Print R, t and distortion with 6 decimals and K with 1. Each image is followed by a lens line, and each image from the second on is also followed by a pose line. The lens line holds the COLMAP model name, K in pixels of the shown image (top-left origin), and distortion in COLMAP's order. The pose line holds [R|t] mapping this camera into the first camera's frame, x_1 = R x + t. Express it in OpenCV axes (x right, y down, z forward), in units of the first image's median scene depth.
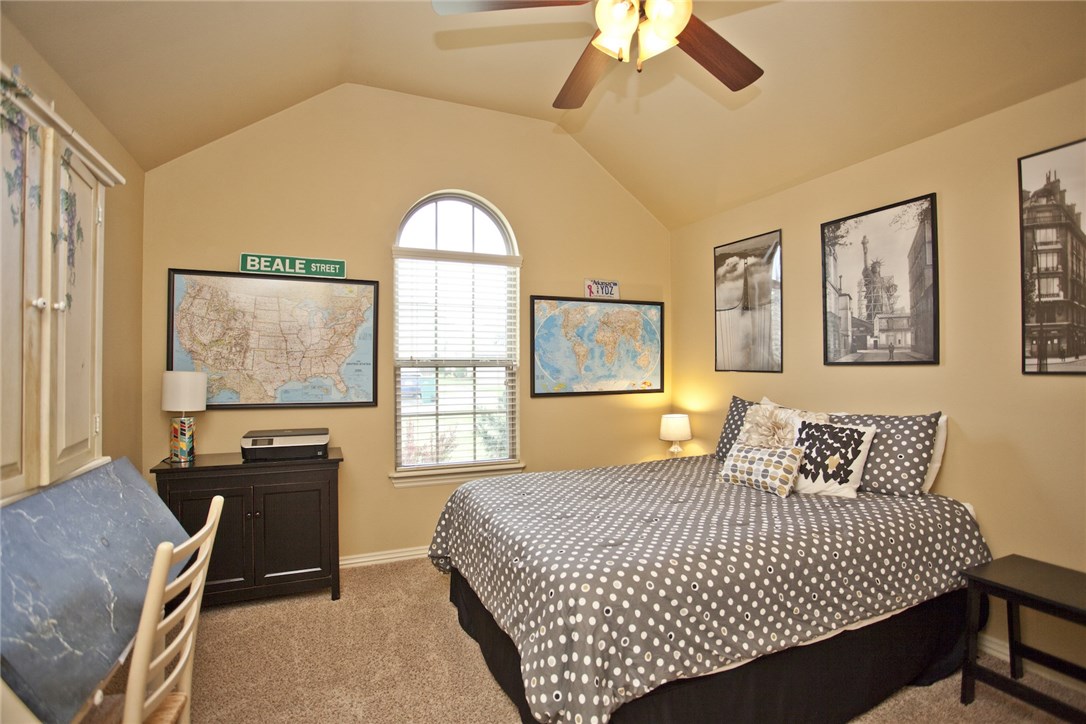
lens RADIAL K [[538.7, 0, 542.4], [0, 538.7, 359.5], [0, 0, 1]] dist [-0.074341, 0.030476]
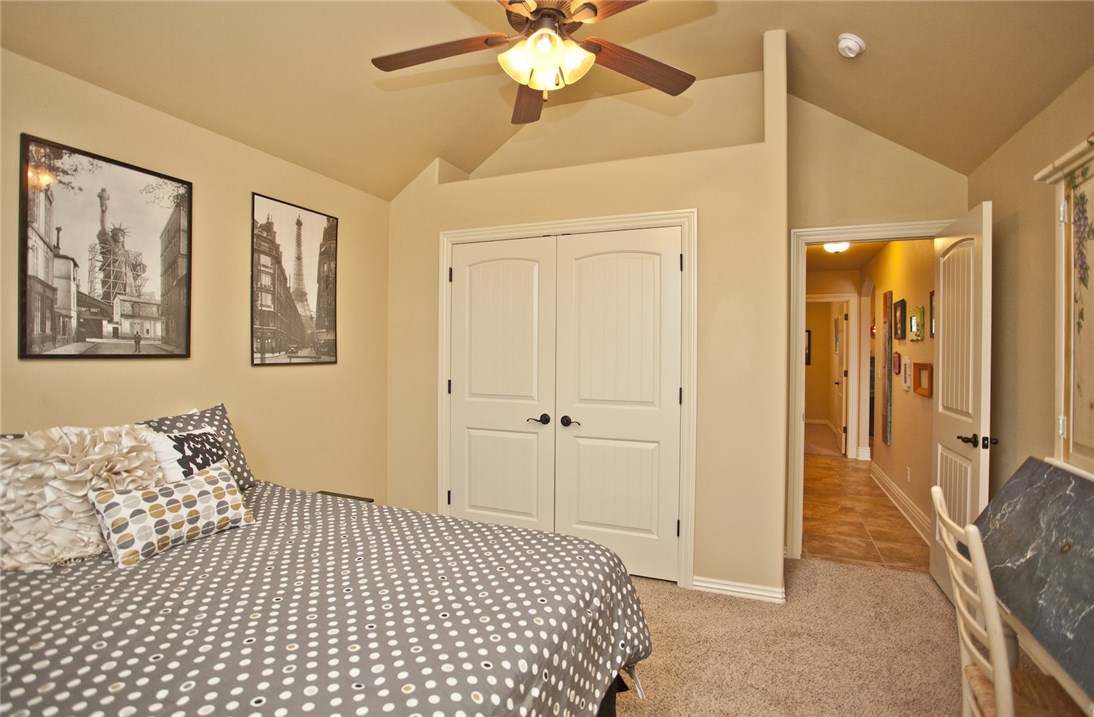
lens RADIAL K [[560.5, 0, 544.6], [0, 560.5, 355.1], [0, 0, 1]] dist [-0.027690, 0.000398]
pose [[-0.706406, -0.009720, 0.707740, -0.421891], [-0.020015, 0.999780, -0.006247, -0.002477], [-0.707524, -0.018579, -0.706445, 1.162312]]
